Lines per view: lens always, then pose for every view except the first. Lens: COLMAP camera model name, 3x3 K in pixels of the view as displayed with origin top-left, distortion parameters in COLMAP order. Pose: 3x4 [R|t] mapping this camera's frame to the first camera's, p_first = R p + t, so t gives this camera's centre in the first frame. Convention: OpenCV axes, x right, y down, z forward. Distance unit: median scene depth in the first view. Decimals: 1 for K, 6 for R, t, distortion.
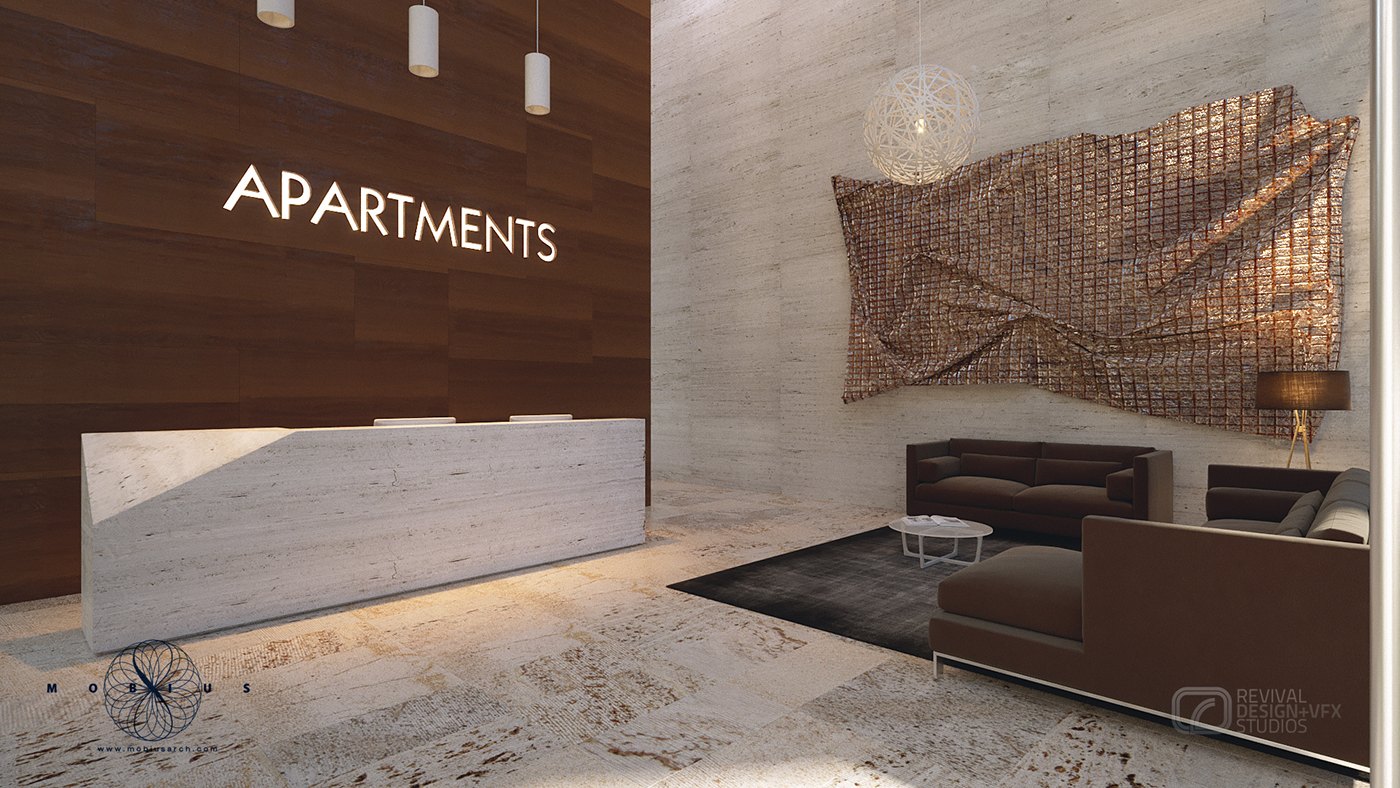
lens RADIAL K [[706.5, 0, 700.0], [0, 706.5, 394.0], [0, 0, 1]] dist [0.000752, -0.000303]
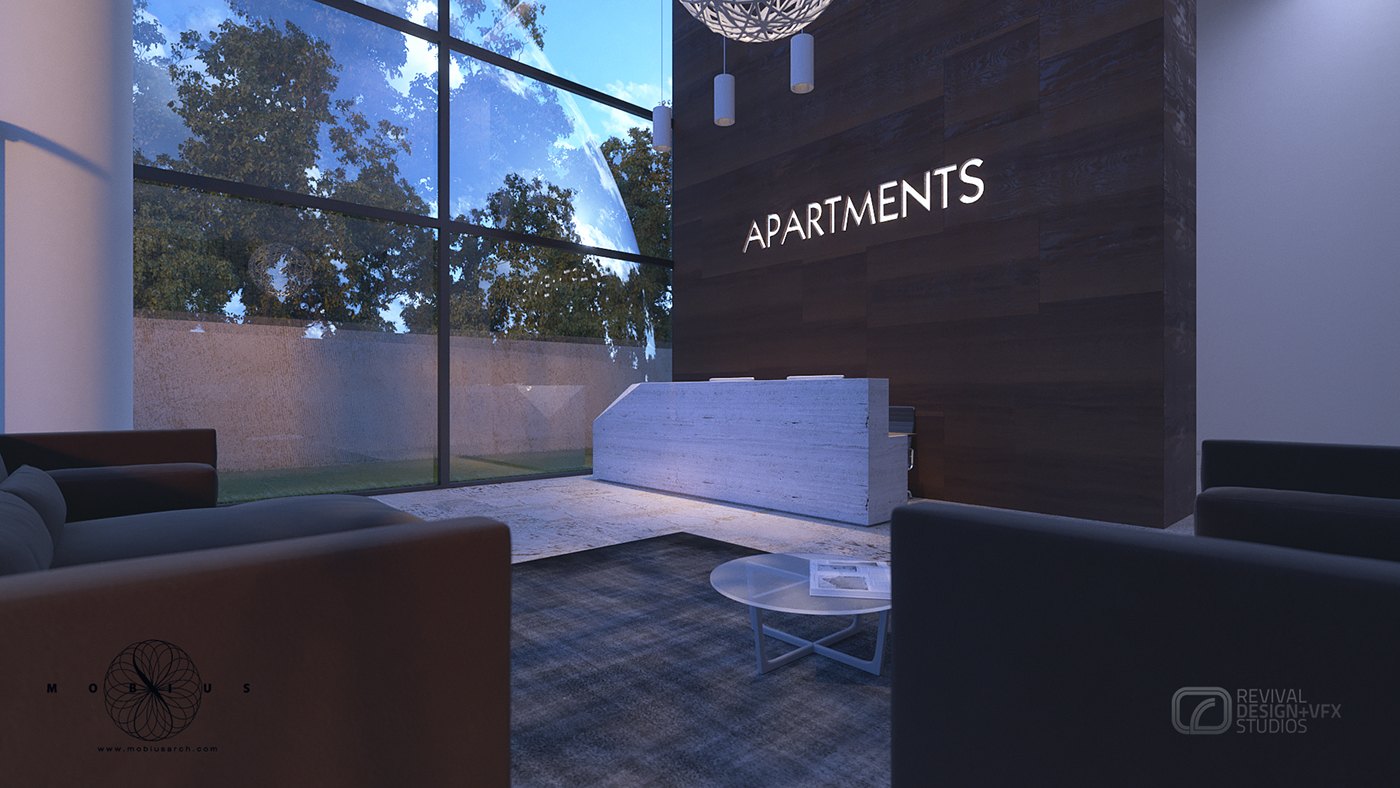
lens RADIAL K [[651.1, 0, 700.0], [0, 651.1, 394.0], [0, 0, 1]] dist [-0.000037, -0.000017]
pose [[-0.065145, -0.000830, -0.997875, 0.690038], [0.000204, 1.000000, -0.000845, 0.053605], [0.997876, -0.000258, -0.065144, 0.830535]]
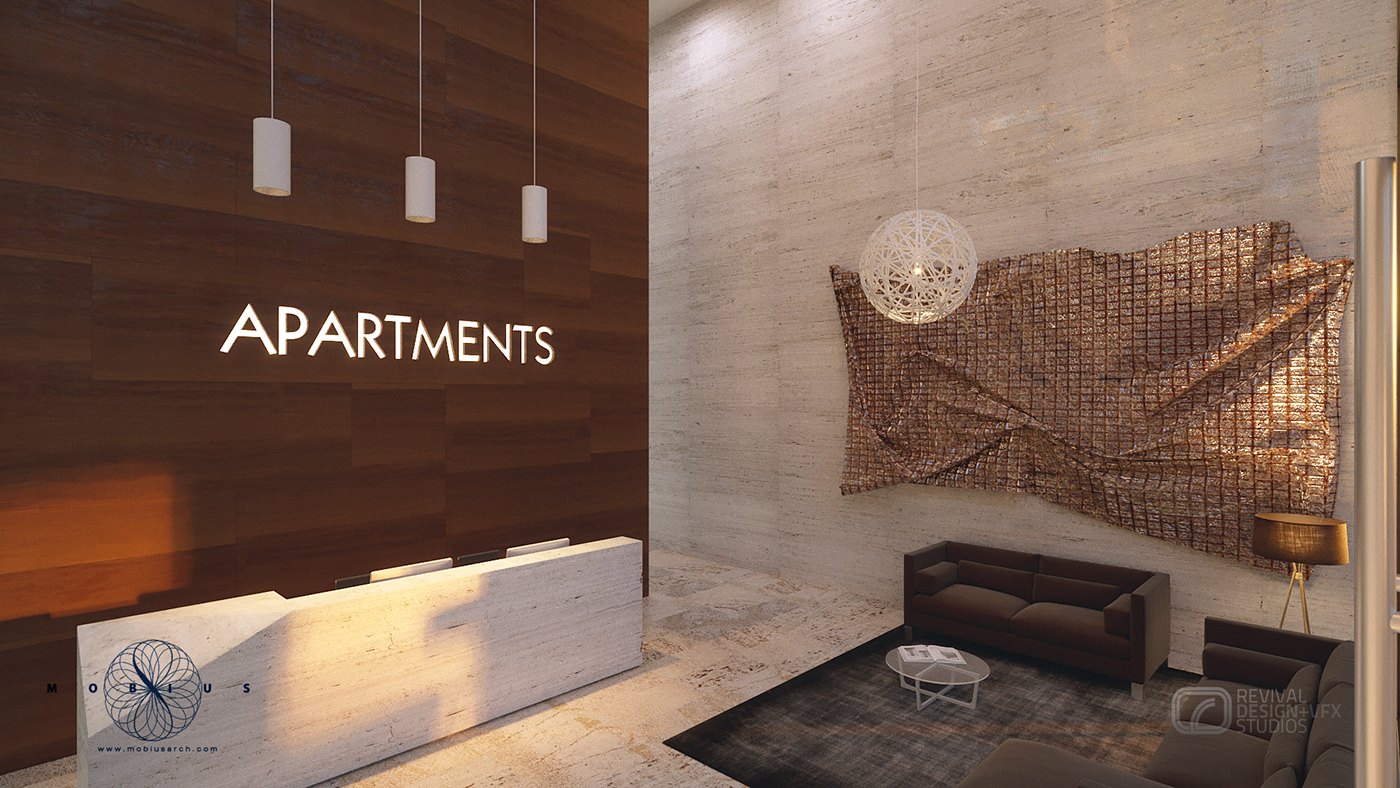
lens RADIAL K [[706.5, 0, 700.0], [0, 706.5, 394.0], [0, 0, 1]] dist [0.000752, -0.000303]
pose [[1.000000, -0.000118, 0.000005, 0.003737], [0.000118, 1.000000, 0.000139, -0.168313], [-0.000005, -0.000139, 1.000000, -0.000011]]
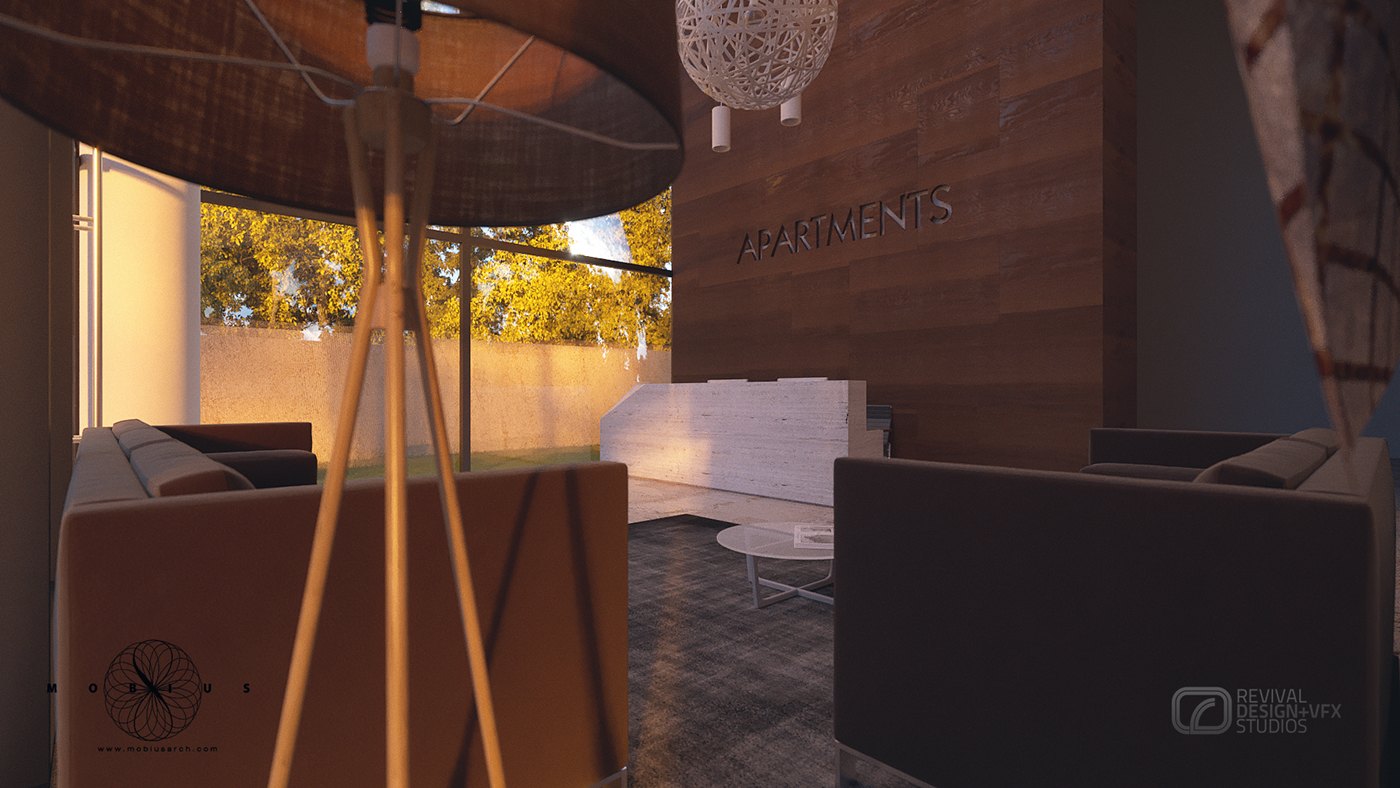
lens RADIAL K [[651.1, 0, 700.0], [0, 651.1, 394.0], [0, 0, 1]] dist [-0.000037, -0.000017]
pose [[-0.051979, -0.001404, -0.998647, 0.799428], [0.000501, 0.999999, -0.001432, 0.054066], [0.998648, -0.000574, -0.051978, 0.824262]]
